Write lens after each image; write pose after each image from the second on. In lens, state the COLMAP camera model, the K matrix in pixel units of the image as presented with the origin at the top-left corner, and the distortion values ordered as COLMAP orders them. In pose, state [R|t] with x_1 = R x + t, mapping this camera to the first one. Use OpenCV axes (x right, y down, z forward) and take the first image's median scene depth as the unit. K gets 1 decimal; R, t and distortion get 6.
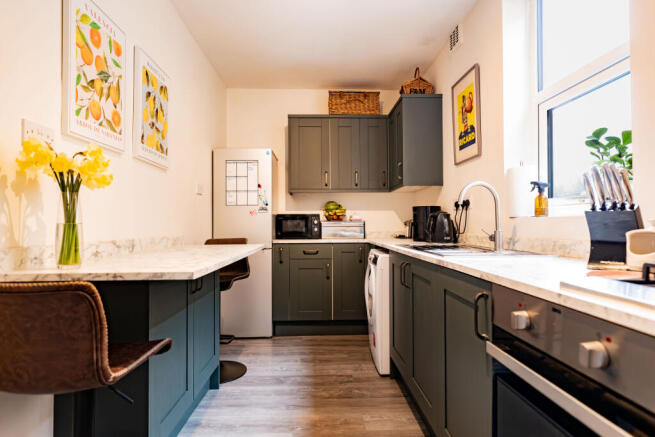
lens RADIAL K [[385.7, 0, 329.7], [0, 385.7, 218.1], [0, 0, 1]] dist [-0.001321, 0.000031]
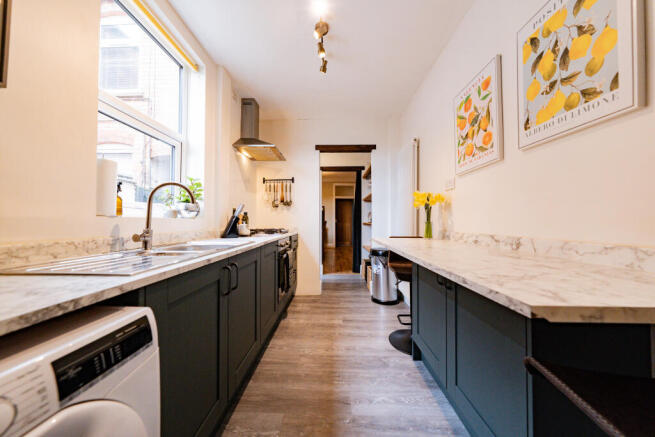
lens RADIAL K [[224.2, 0, 325.9], [0, 224.2, 219.2], [0, 0, 1]] dist [-0.000427, -0.000013]
pose [[-0.997374, 0.007508, 0.072027, -0.043392], [0.005415, 0.999558, -0.029218, 0.014368], [-0.072215, -0.028751, -0.996975, 1.005298]]
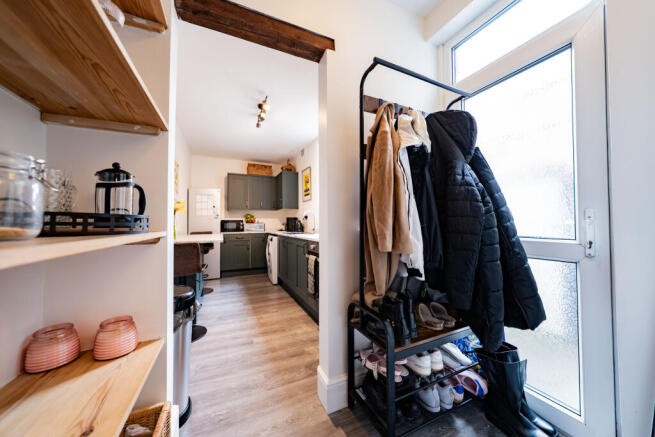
lens RADIAL K [[224.2, 0, 325.3], [0, 224.2, 218.0], [0, 0, 1]] dist [-0.000427, -0.000013]
pose [[0.924908, 0.006615, 0.380133, -0.097603], [-0.002764, 0.999939, -0.010675, -0.011853], [-0.380181, 0.008823, 0.924870, -0.408578]]
